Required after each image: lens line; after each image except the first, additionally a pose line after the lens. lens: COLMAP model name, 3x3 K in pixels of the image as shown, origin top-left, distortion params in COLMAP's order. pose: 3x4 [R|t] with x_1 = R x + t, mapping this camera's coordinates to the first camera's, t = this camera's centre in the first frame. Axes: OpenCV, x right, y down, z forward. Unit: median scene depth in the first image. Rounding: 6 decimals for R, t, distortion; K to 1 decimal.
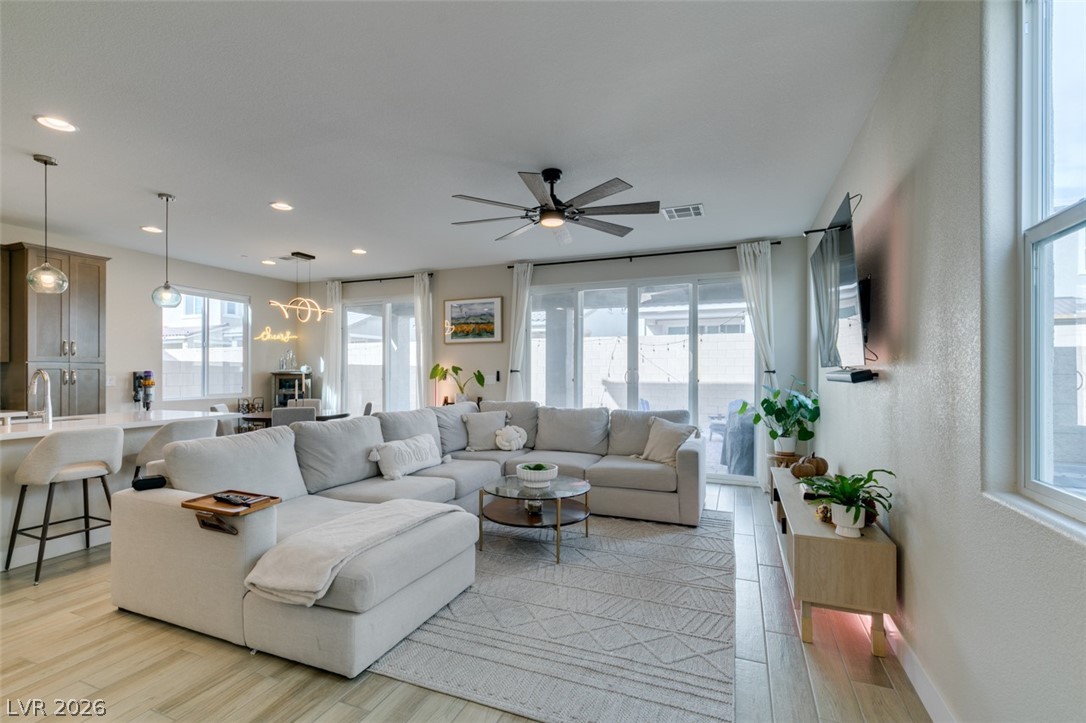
lens RADIAL K [[485.4, 0, 539.6], [0, 485.4, 370.3], [0, 0, 1]] dist [0.002039, -0.000352]
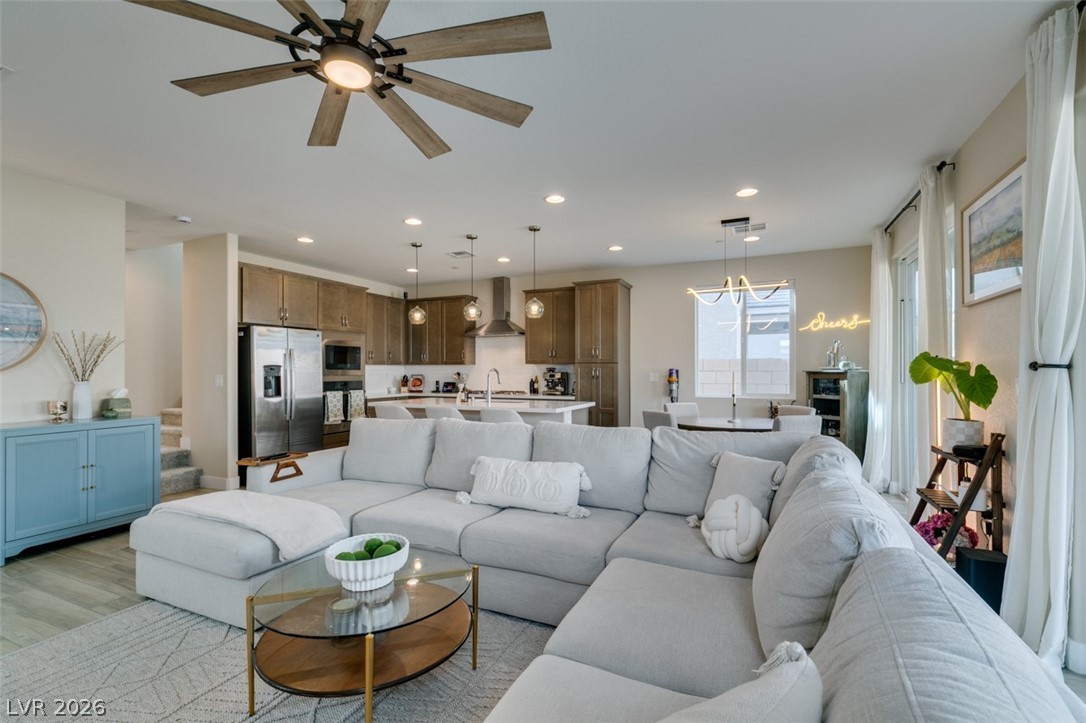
lens RADIAL K [[485.4, 0, 539.6], [0, 485.4, 370.3], [0, 0, 1]] dist [0.002039, -0.000352]
pose [[-0.036369, -0.000516, -0.999338, 0.330181], [0.006292, 0.999980, -0.000745, 0.002895], [0.999319, -0.006315, -0.036365, 0.758448]]
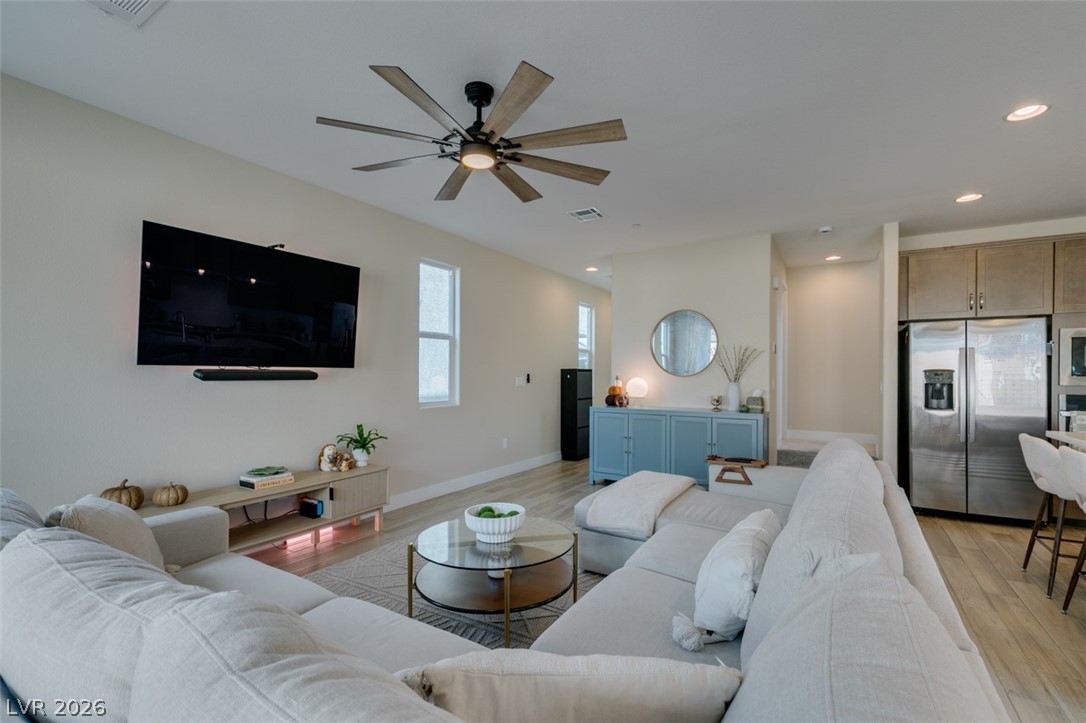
lens RADIAL K [[487.9, 0, 542.1], [0, 487.9, 372.7], [0, 0, 1]] dist [-0.000110, -0.000616]
pose [[-0.987695, -0.008090, 0.156181, -0.109944], [-0.008852, 0.999952, -0.004187, 0.002572], [-0.156139, -0.005518, -0.987720, 1.050671]]
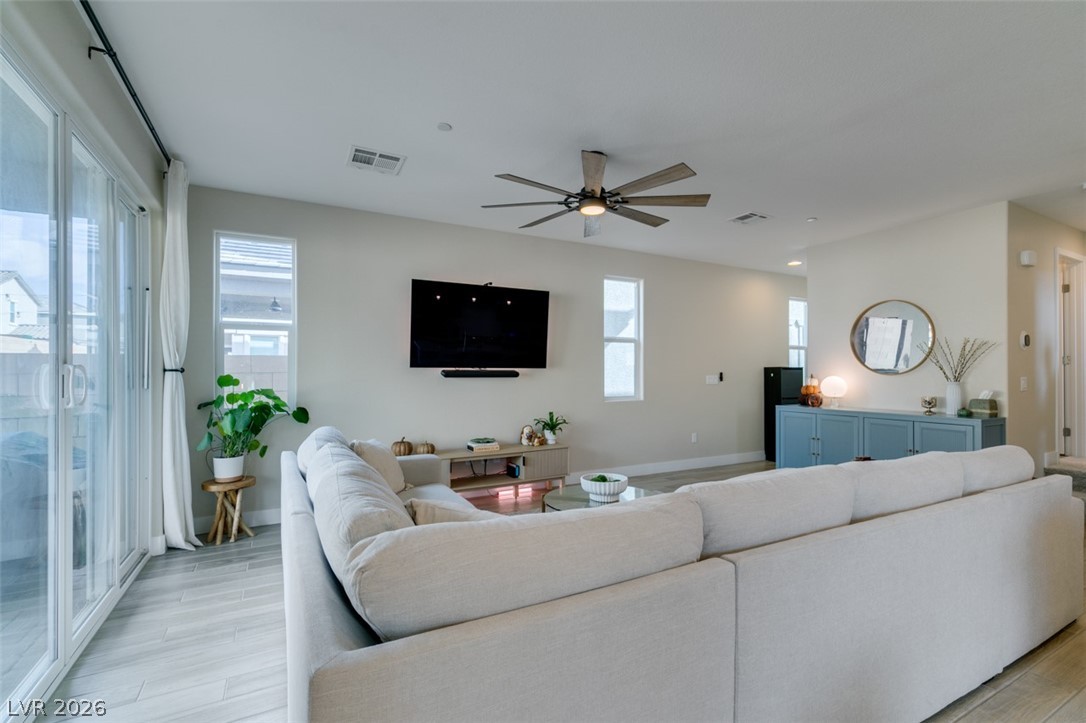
lens RADIAL K [[479.4, 0, 539.9], [0, 479.4, 368.6], [0, 0, 1]] dist [-0.000555, -0.000431]
pose [[-0.772947, -0.000166, 0.634471, -0.294868], [-0.005715, 0.999961, -0.006701, 0.001922], [-0.634445, -0.008805, -0.772918, 1.102766]]
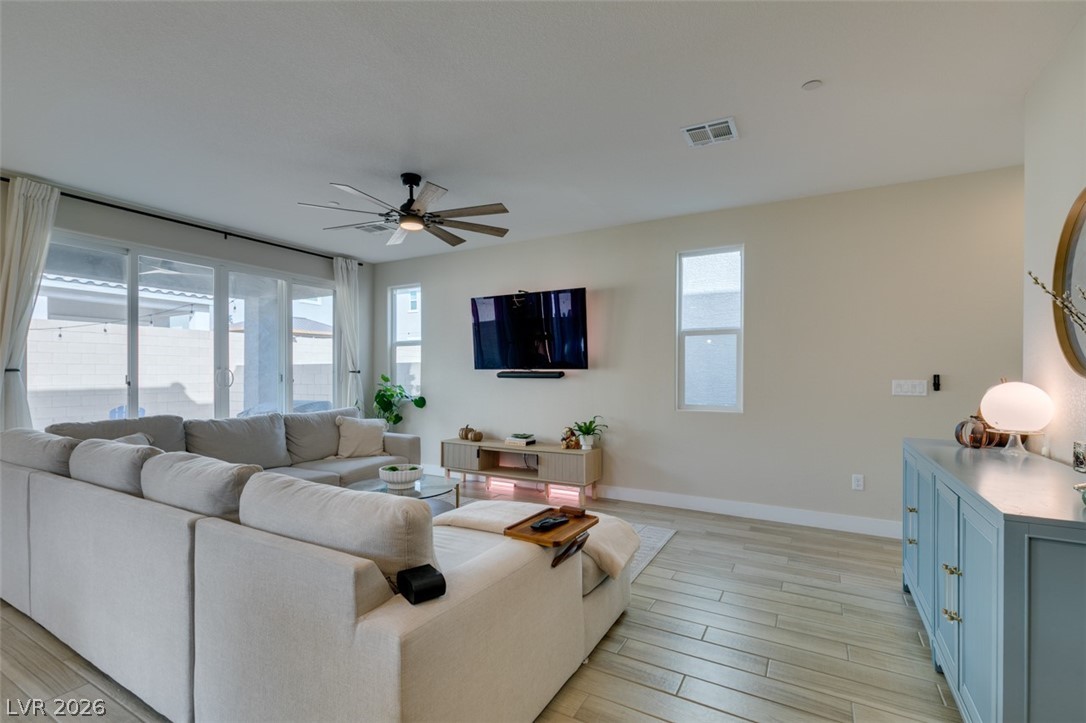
lens RADIAL K [[492.4, 0, 544.2], [0, 492.4, 373.9], [0, 0, 1]] dist [0.000113, -0.000181]
pose [[0.120711, -0.003285, 0.992682, -0.606337], [-0.006103, 0.999973, 0.004051, 0.000390], [-0.992669, -0.006548, 0.120687, 0.372381]]
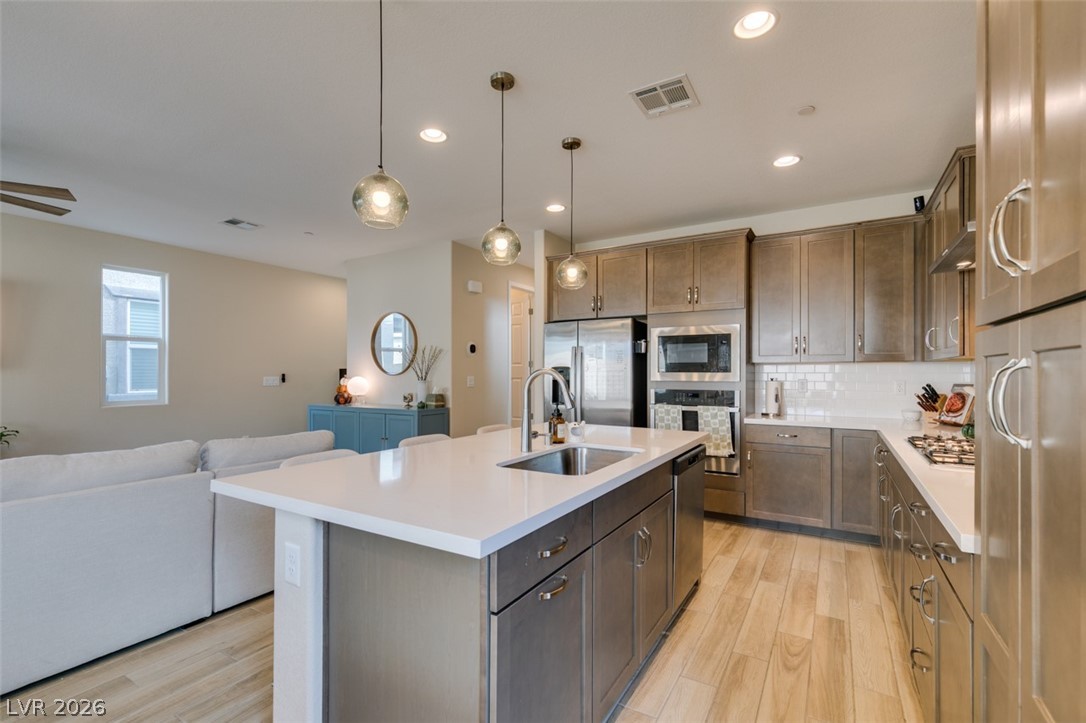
lens RADIAL K [[485.4, 0, 539.6], [0, 485.4, 370.3], [0, 0, 1]] dist [0.002039, -0.000352]
pose [[-0.988976, -0.000673, 0.148077, -0.690032], [-0.002044, 0.999956, -0.009106, 0.001988], [-0.148064, -0.009309, -0.988934, 1.011002]]
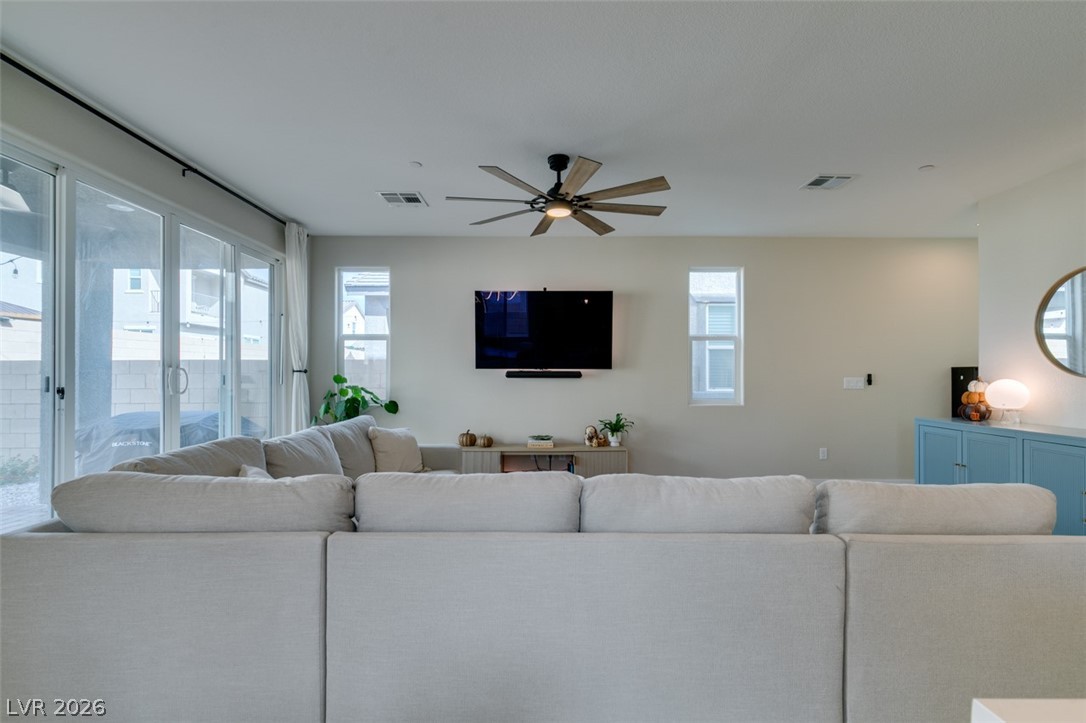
lens RADIAL K [[485.4, 0, 539.6], [0, 485.4, 370.3], [0, 0, 1]] dist [0.002039, -0.000352]
pose [[-0.385363, 0.000779, 0.922765, -0.510335], [-0.006313, 0.999974, -0.003481, 0.001249], [-0.922744, -0.007167, -0.385348, 0.869652]]
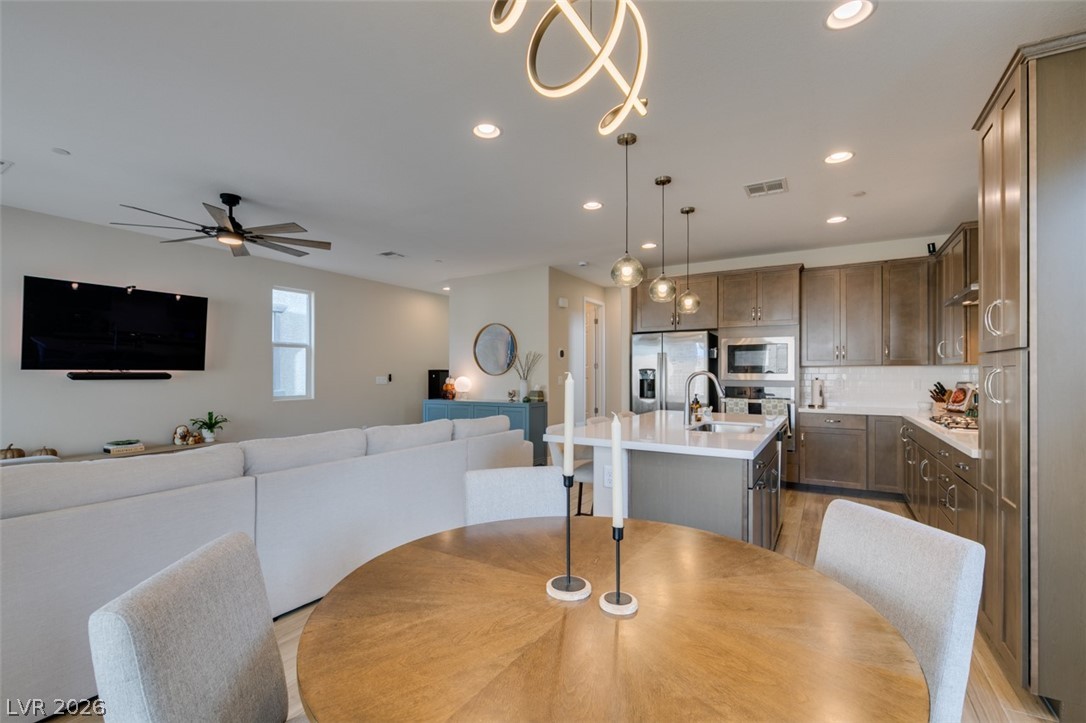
lens RADIAL K [[483.6, 0, 539.8], [0, 483.6, 369.5], [0, 0, 1]] dist [-0.000734, 0.000085]
pose [[-0.989725, -0.000801, 0.142985, -0.525149], [-0.002460, 0.999932, -0.011426, 0.002533], [-0.142966, -0.011661, -0.989659, 1.250291]]
